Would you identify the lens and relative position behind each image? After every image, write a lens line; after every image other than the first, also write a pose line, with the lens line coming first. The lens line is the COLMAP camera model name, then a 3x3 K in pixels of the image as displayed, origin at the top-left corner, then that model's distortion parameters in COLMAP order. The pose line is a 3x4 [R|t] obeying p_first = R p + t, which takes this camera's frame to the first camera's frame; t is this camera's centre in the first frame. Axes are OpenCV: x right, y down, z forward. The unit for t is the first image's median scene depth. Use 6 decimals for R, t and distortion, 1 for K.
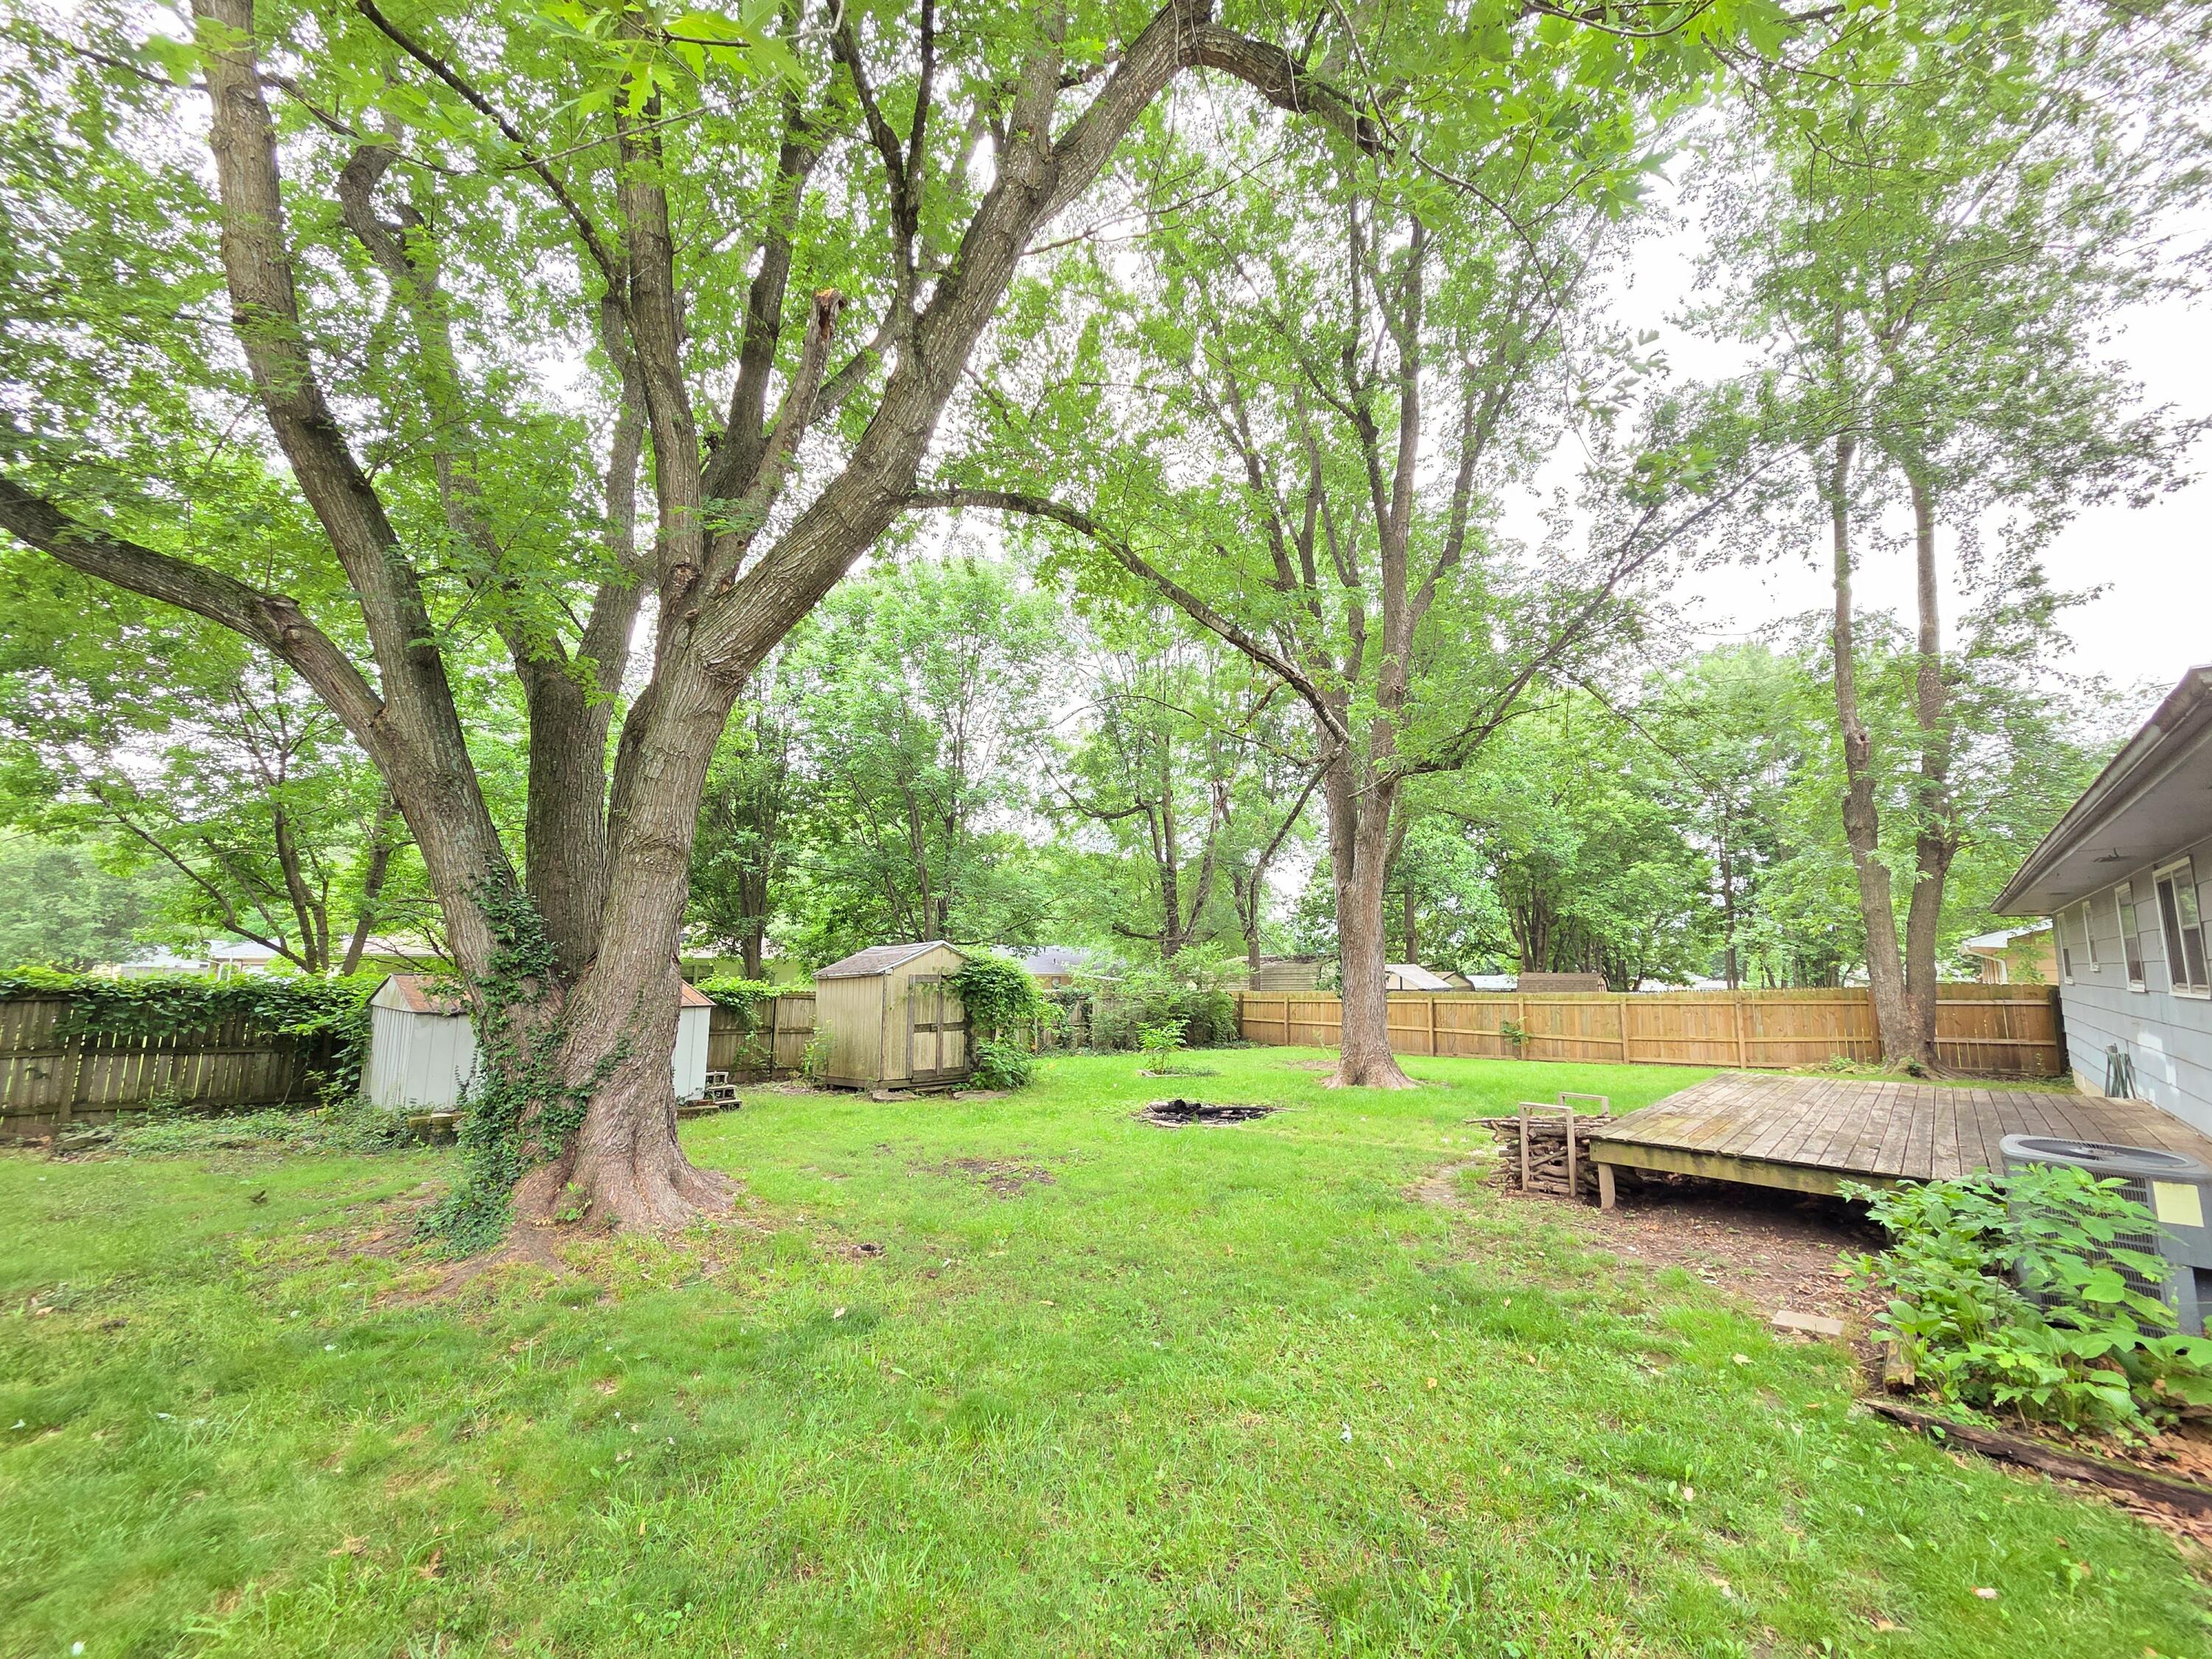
lens RADIAL K [[910.1, 0, 1111.9], [0, 910.1, 841.7], [0, 0, 1]] dist [0.003043, 0.000344]
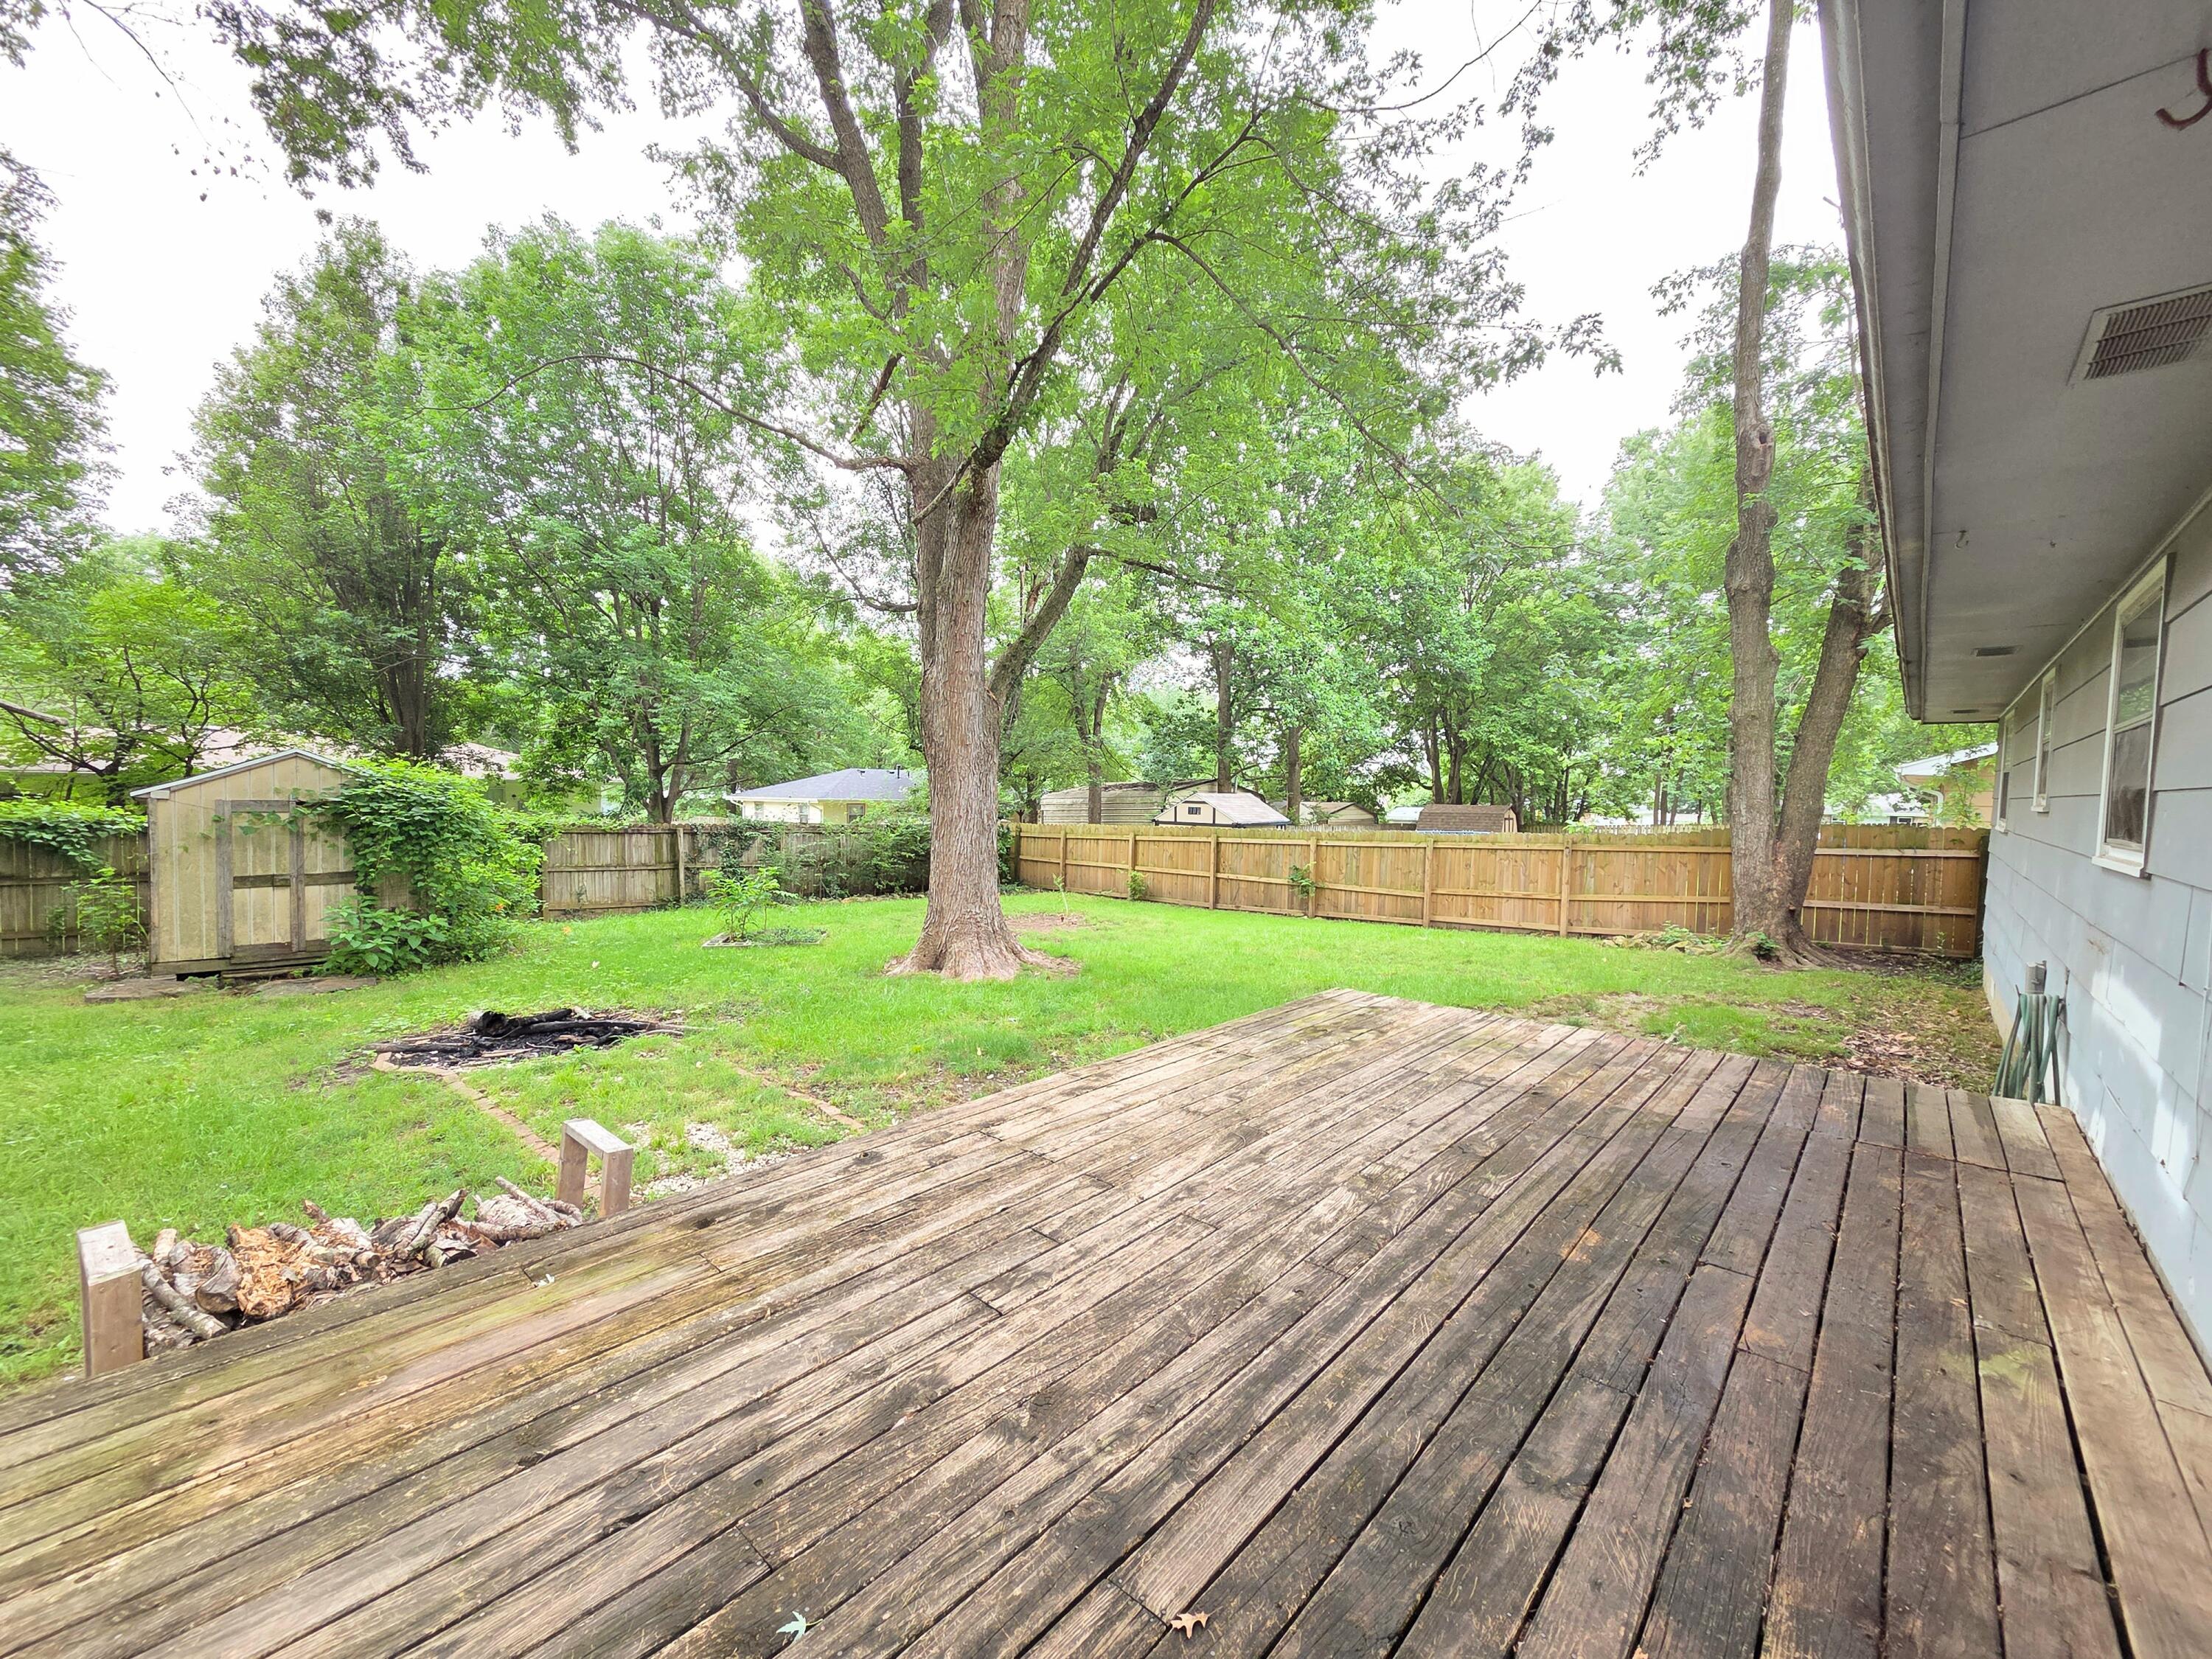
lens RADIAL K [[910.1, 0, 1111.9], [0, 910.1, 841.7], [0, 0, 1]] dist [0.003043, 0.000344]
pose [[0.999928, 0.008240, 0.008694, 0.377318], [-0.009719, 0.982368, 0.186706, 0.046379], [-0.007002, -0.186777, 0.982377, 0.340474]]
